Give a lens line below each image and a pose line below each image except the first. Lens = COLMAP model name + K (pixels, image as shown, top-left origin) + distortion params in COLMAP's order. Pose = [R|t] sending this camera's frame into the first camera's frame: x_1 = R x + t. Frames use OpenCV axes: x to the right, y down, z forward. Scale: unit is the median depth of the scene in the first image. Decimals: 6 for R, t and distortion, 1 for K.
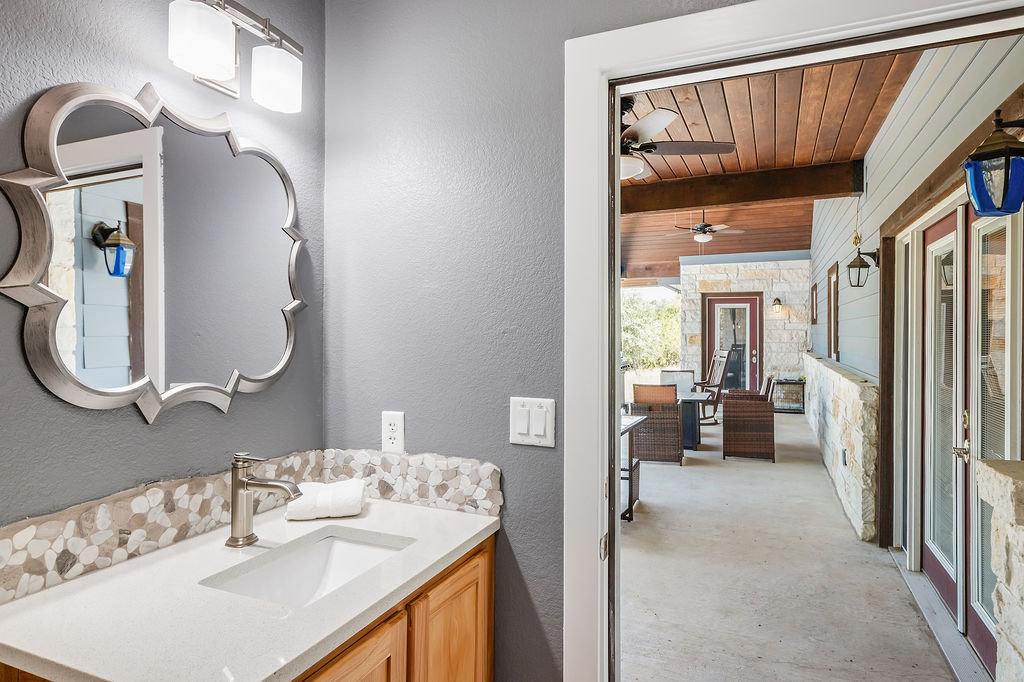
lens RADIAL K [[600.0, 0, 511.8], [0, 600.0, 320.6], [0, 0, 1]] dist [0.002015, 0.000341]
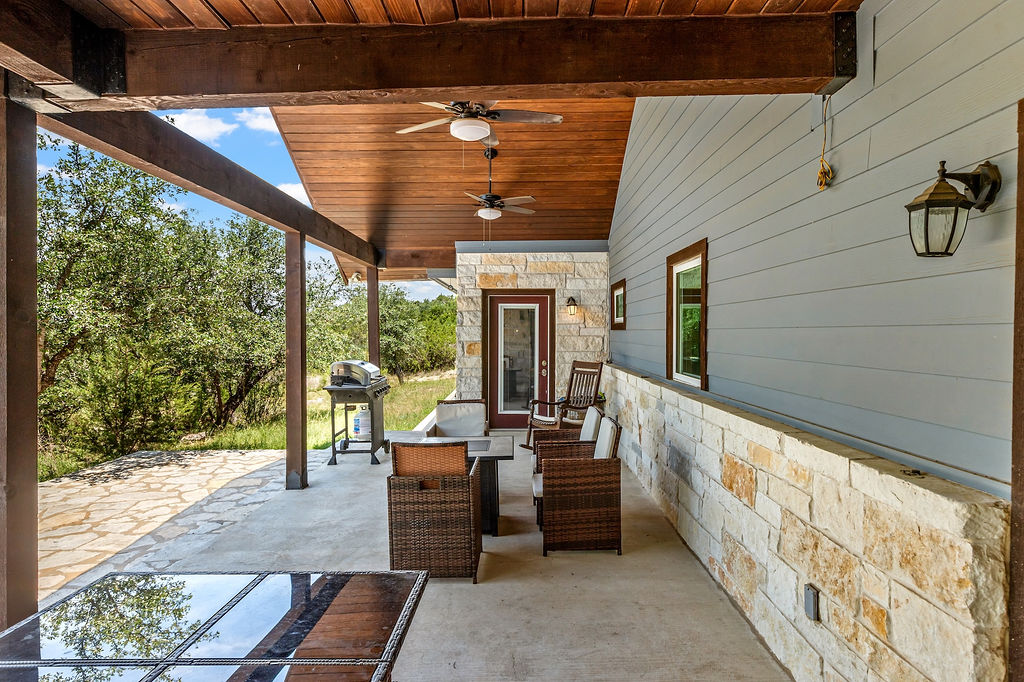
lens RADIAL K [[584.3, 0, 526.1], [0, 584.3, 338.9], [0, 0, 1]] dist [-0.023695, 0.020982]
pose [[0.913715, -0.008132, 0.406274, 0.060353], [-0.004070, 0.999566, 0.029160, -0.003902], [-0.406335, -0.028298, 0.913286, 0.292941]]
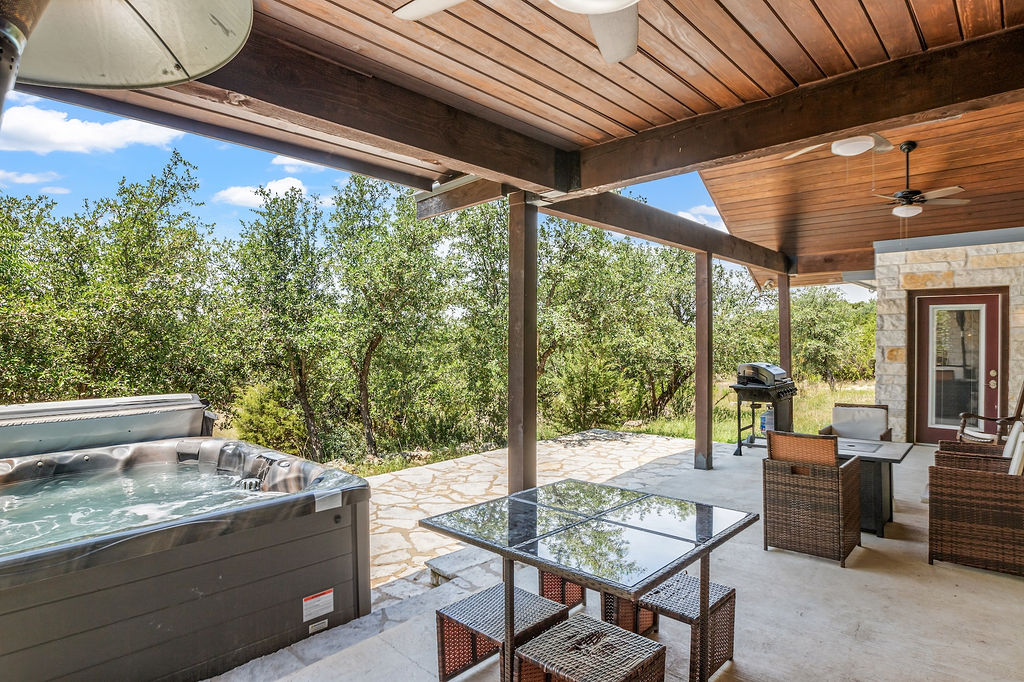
lens RADIAL K [[584.3, 0, 526.1], [0, 584.3, 338.9], [0, 0, 1]] dist [-0.023695, 0.020982]
pose [[0.956821, -0.002177, -0.290669, 0.083767], [0.008377, 0.999763, 0.020087, -0.005684], [0.290557, -0.021655, 0.956613, 0.205086]]
